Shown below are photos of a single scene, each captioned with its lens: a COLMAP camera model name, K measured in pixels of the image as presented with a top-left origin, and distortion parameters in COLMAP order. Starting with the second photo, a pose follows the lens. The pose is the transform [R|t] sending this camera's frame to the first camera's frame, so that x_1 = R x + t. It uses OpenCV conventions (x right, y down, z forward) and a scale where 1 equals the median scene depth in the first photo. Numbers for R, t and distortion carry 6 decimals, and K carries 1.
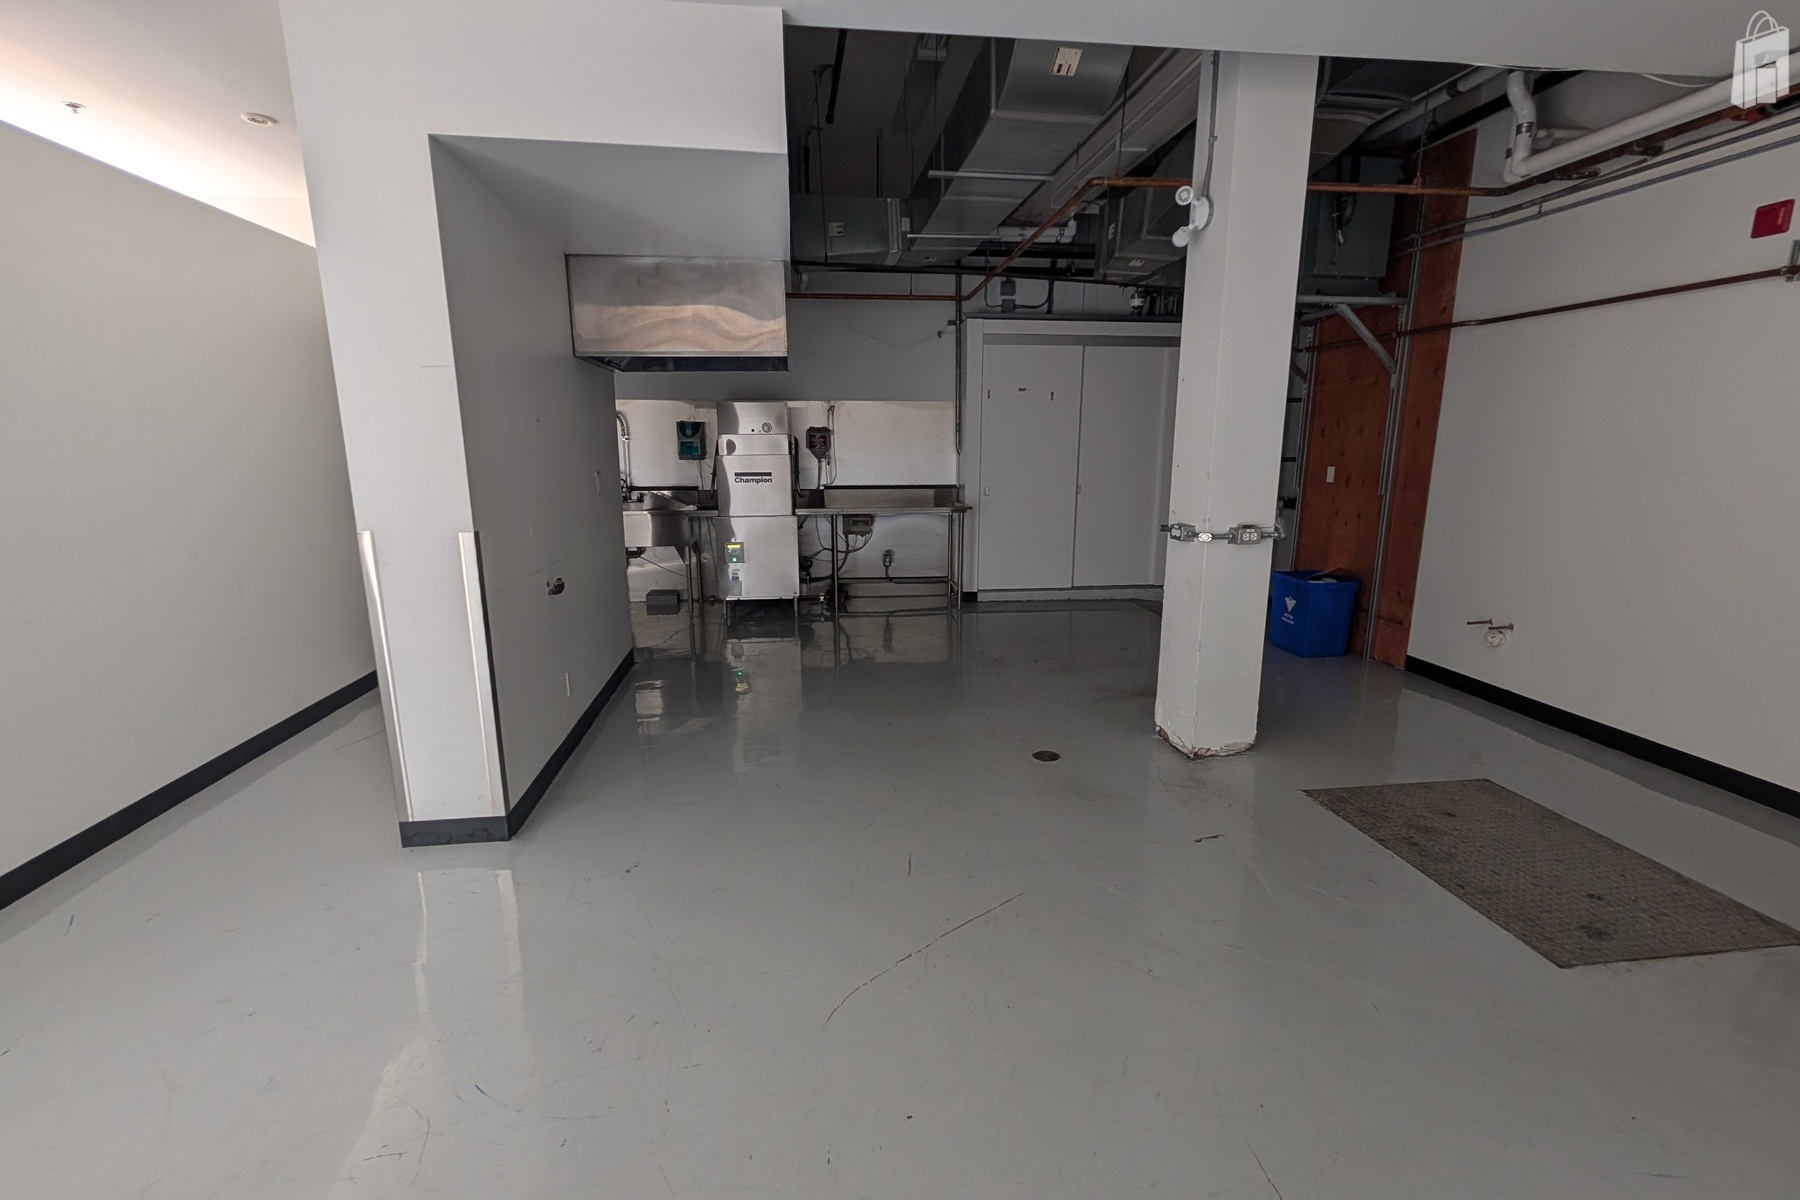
lens RADIAL K [[785.2, 0, 896.9], [0, 785.2, 605.7], [0, 0, 1]] dist [0.000688, -0.000194]
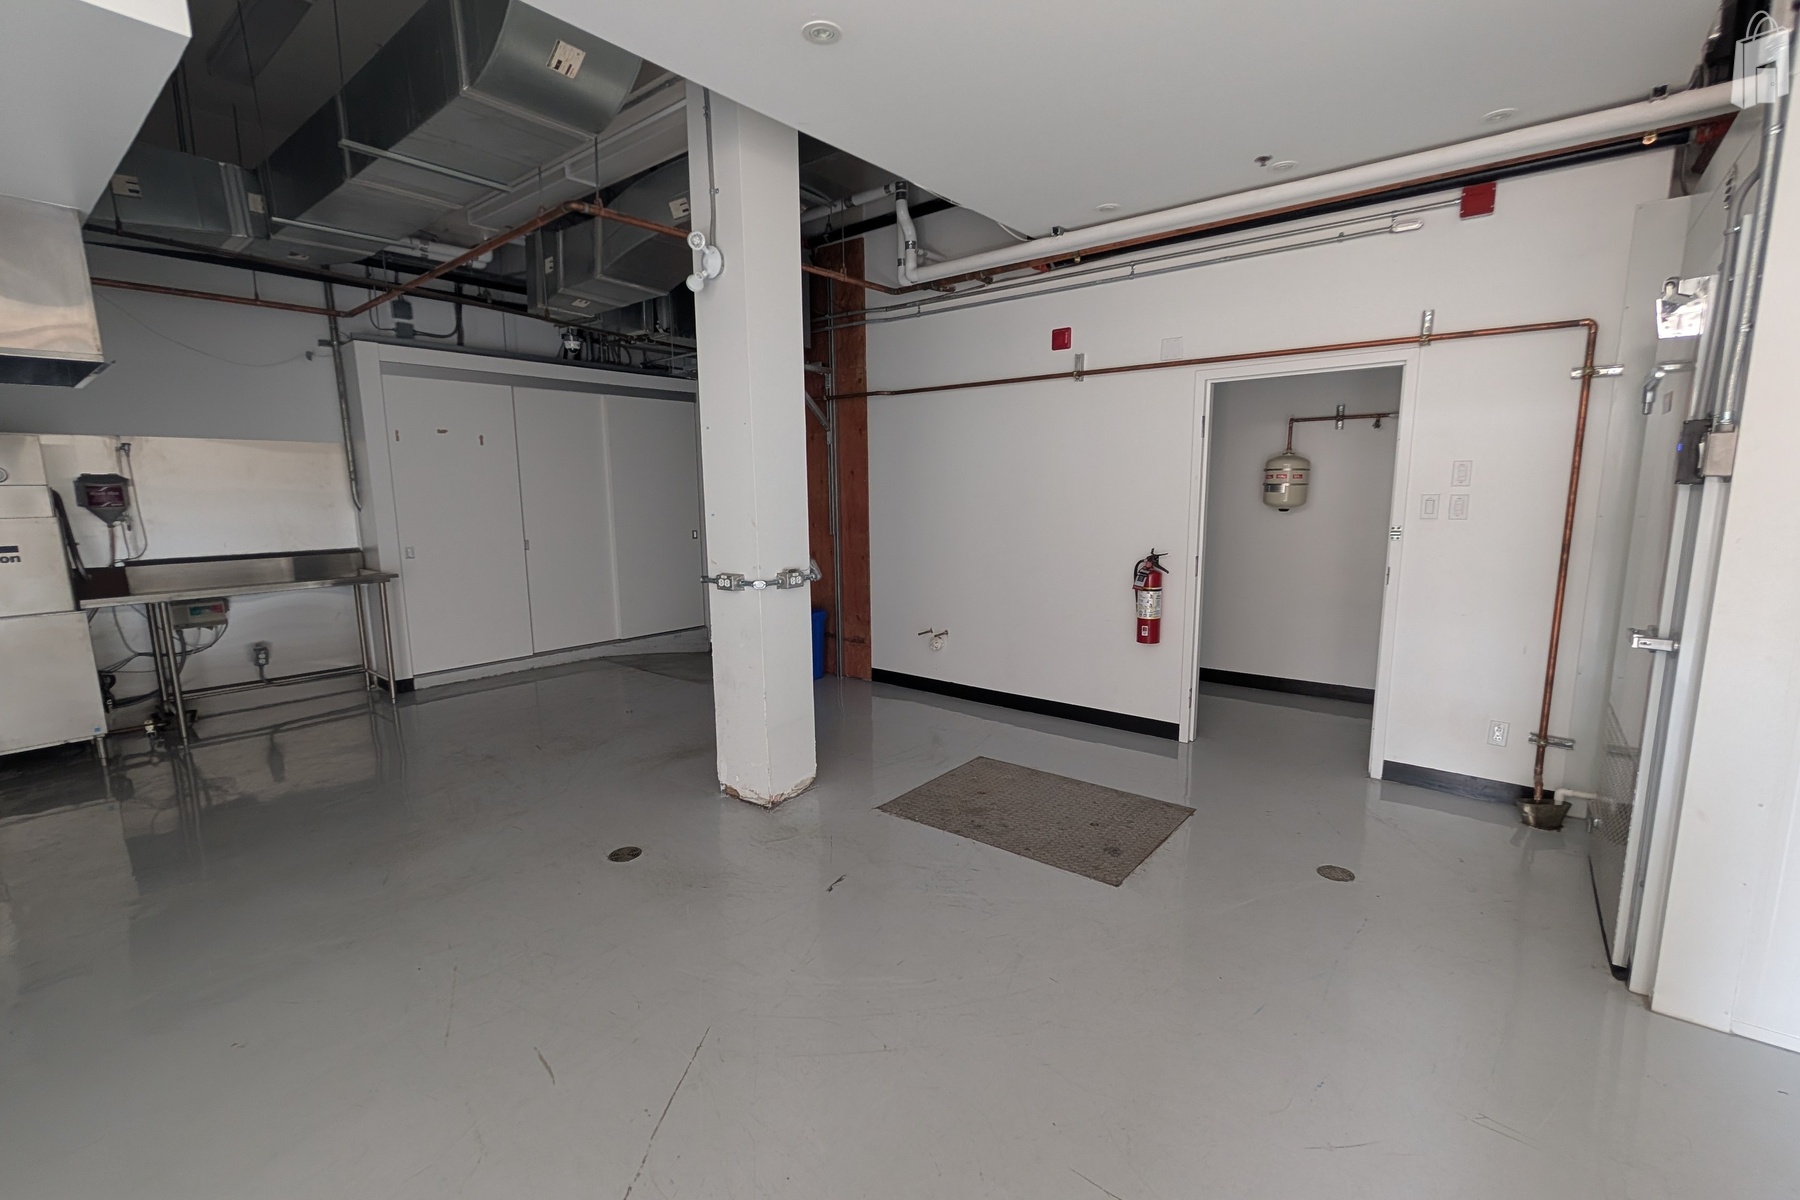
lens RADIAL K [[776.9, 0, 900.9], [0, 776.9, 607.2], [0, 0, 1]] dist [-0.001119, -0.000170]
pose [[0.722001, -0.111847, 0.682792, -0.112070], [0.150963, 0.988537, 0.002298, -0.025097], [-0.675221, 0.101418, 0.730610, 0.118529]]
